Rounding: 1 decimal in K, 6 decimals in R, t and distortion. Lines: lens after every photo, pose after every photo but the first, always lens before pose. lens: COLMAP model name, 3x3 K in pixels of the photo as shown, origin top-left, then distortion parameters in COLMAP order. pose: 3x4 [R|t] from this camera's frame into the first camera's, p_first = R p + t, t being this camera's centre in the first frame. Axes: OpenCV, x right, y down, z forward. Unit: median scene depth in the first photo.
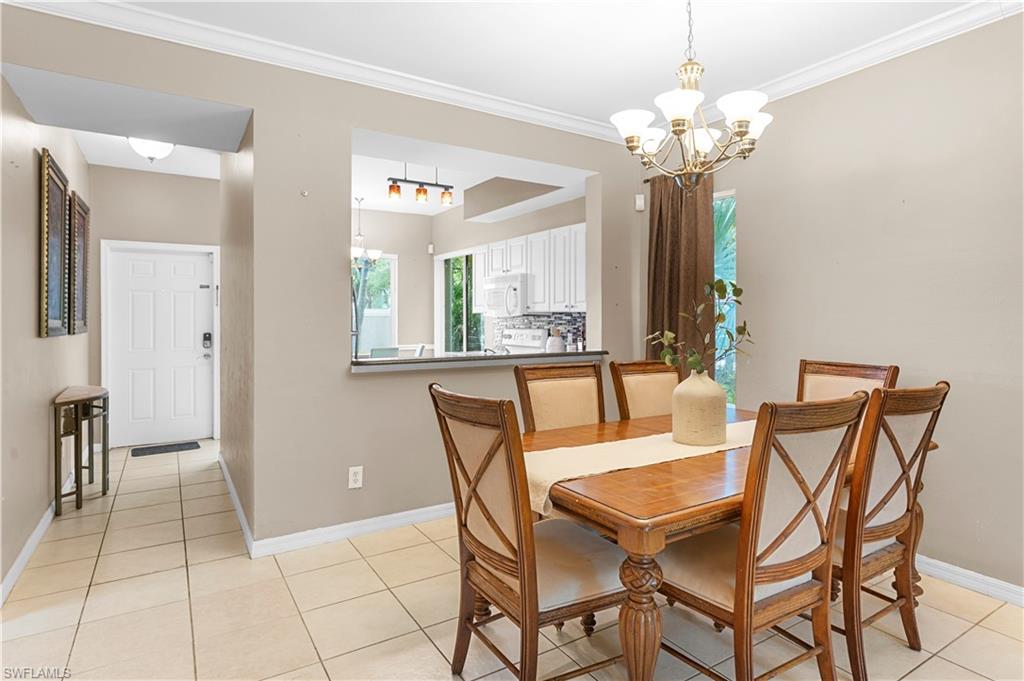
lens RADIAL K [[549.1, 0, 508.5], [0, 549.1, 339.7], [0, 0, 1]] dist [-0.009589, -0.000493]
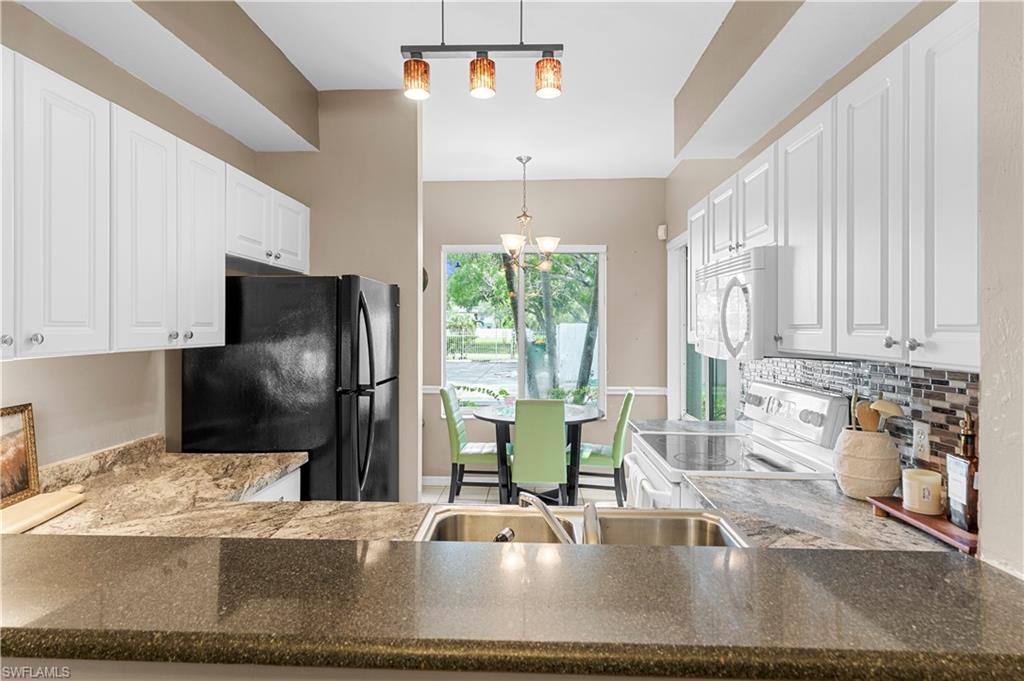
lens RADIAL K [[549.1, 0, 510.4], [0, 549.1, 336.0], [0, 0, 1]] dist [-0.009589, -0.000493]
pose [[0.828970, 0.010323, -0.559199, 0.094178], [-0.027437, 0.999376, -0.022224, -0.049394], [0.558620, 0.033766, 0.828736, 0.625229]]
